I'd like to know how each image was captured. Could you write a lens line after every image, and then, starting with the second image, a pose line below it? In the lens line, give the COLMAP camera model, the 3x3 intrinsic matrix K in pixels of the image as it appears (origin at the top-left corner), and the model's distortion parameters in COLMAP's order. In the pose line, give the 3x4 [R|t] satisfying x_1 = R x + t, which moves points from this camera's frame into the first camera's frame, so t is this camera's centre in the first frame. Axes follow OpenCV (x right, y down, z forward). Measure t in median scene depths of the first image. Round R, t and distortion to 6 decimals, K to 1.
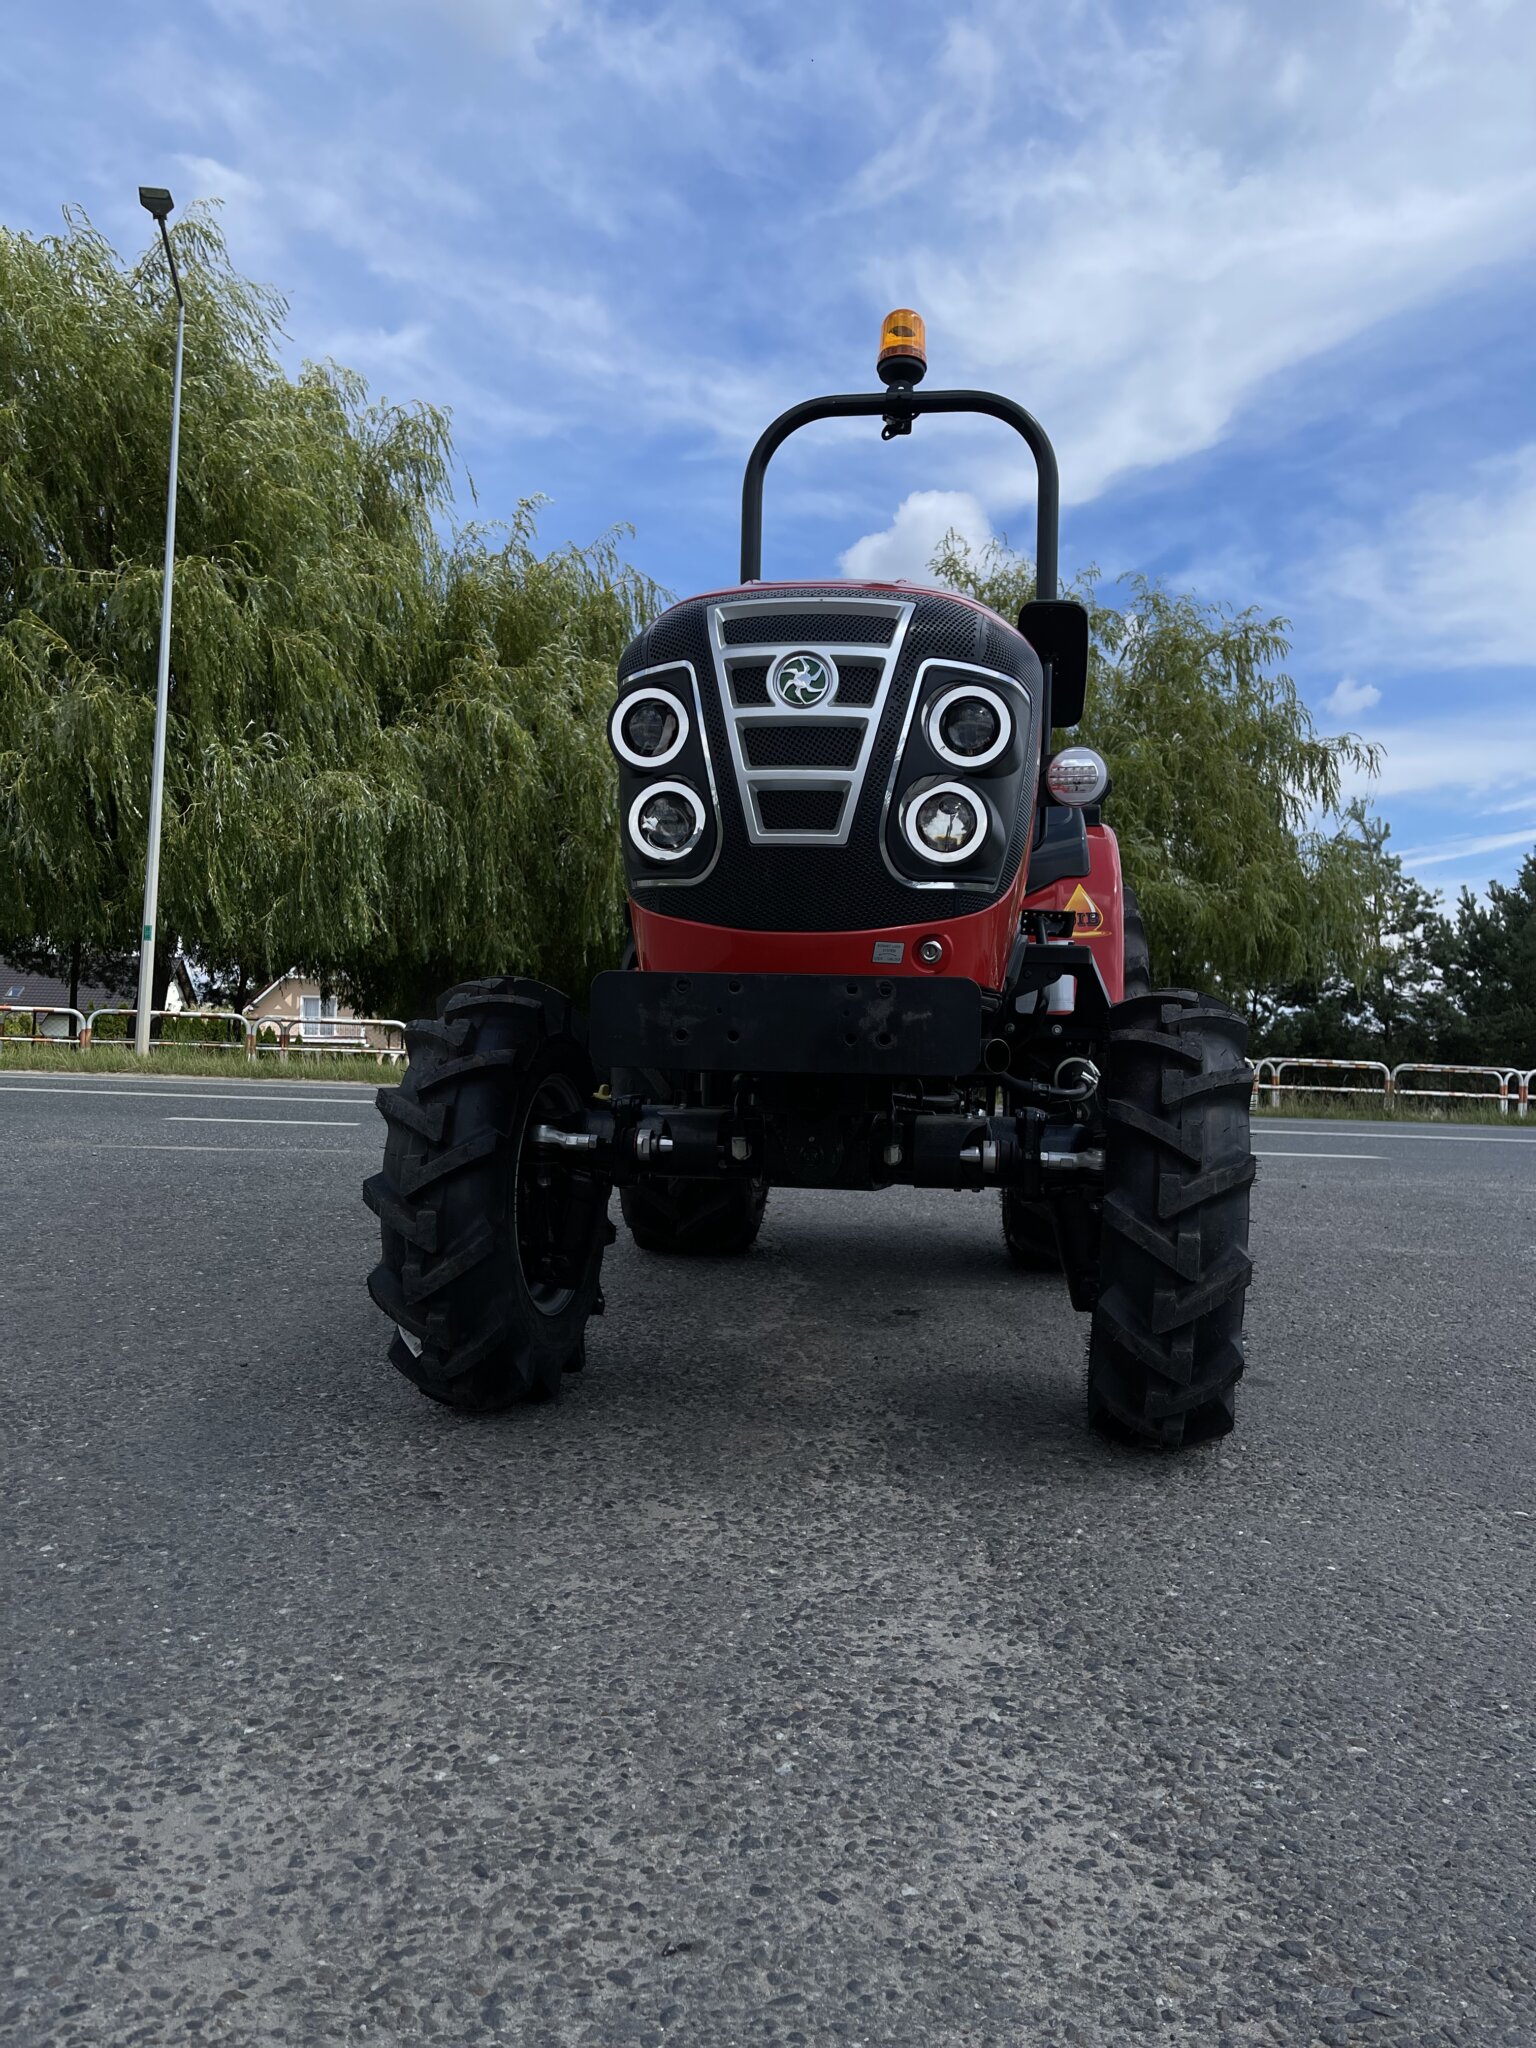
lens RADIAL K [[1530.6, 0, 747.8], [0, 1530.6, 1022.6], [0, 0, 1]] dist [0.046396, -0.051641]
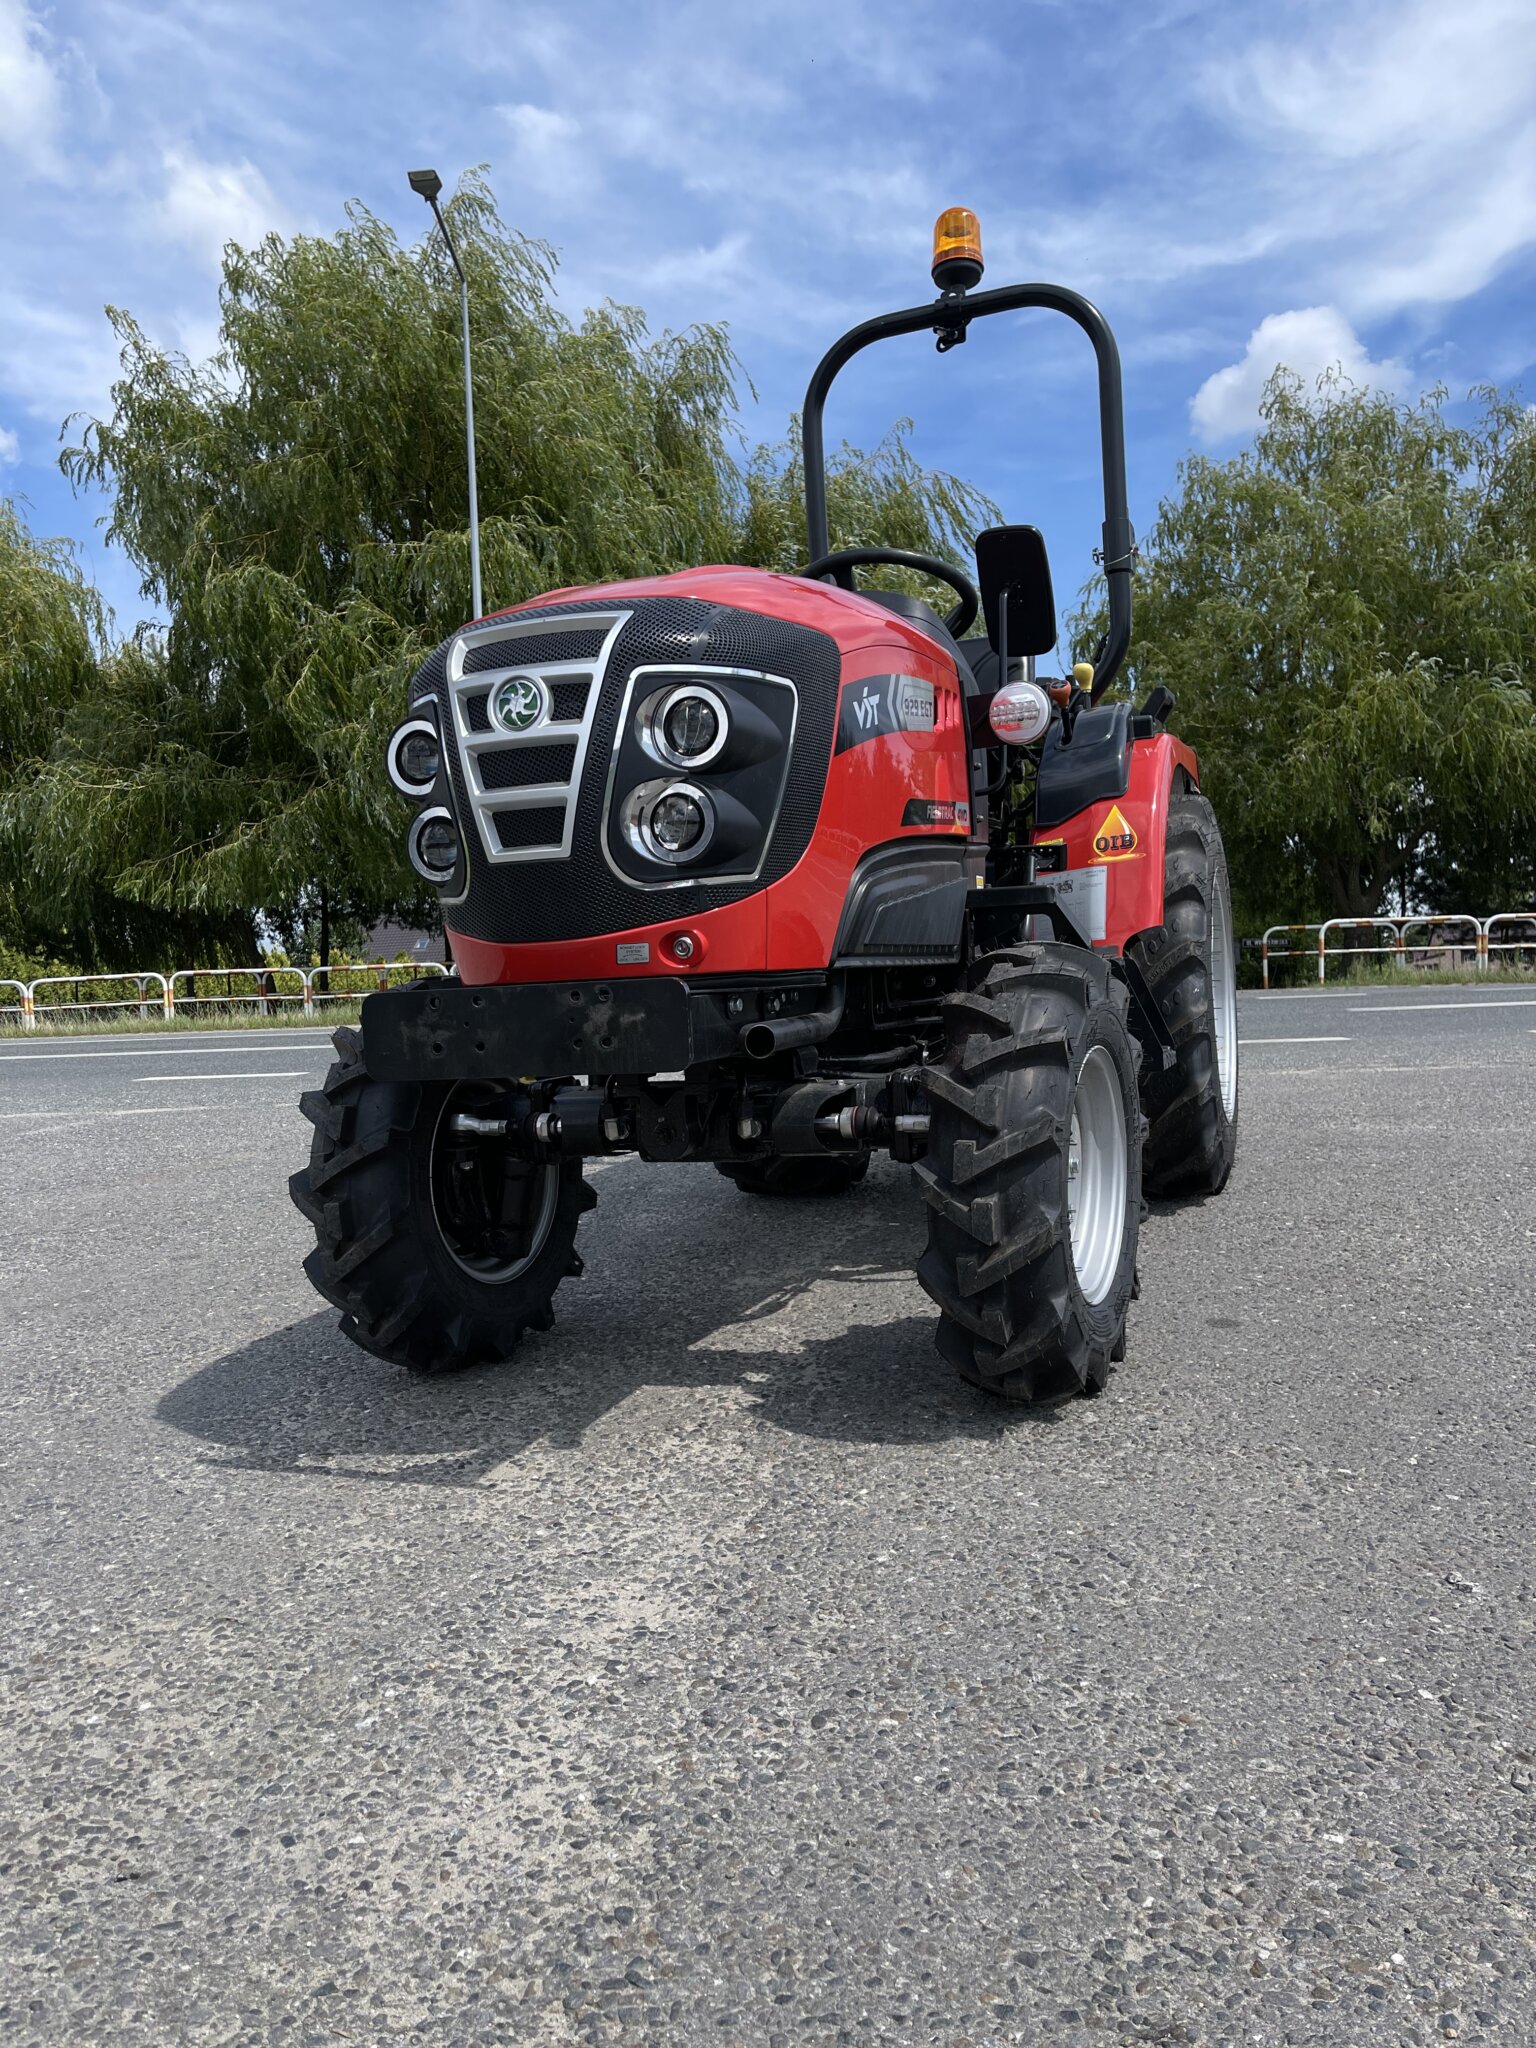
lens RADIAL K [[1530.6, 0, 757.1], [0, 1530.6, 1033.2], [0, 0, 1]] dist [0.046396, -0.051641]
pose [[0.969507, -0.066744, -0.235798, 0.427814], [0.083175, 0.994702, 0.060422, -0.048797], [0.230515, -0.078192, 0.969922, -0.000761]]
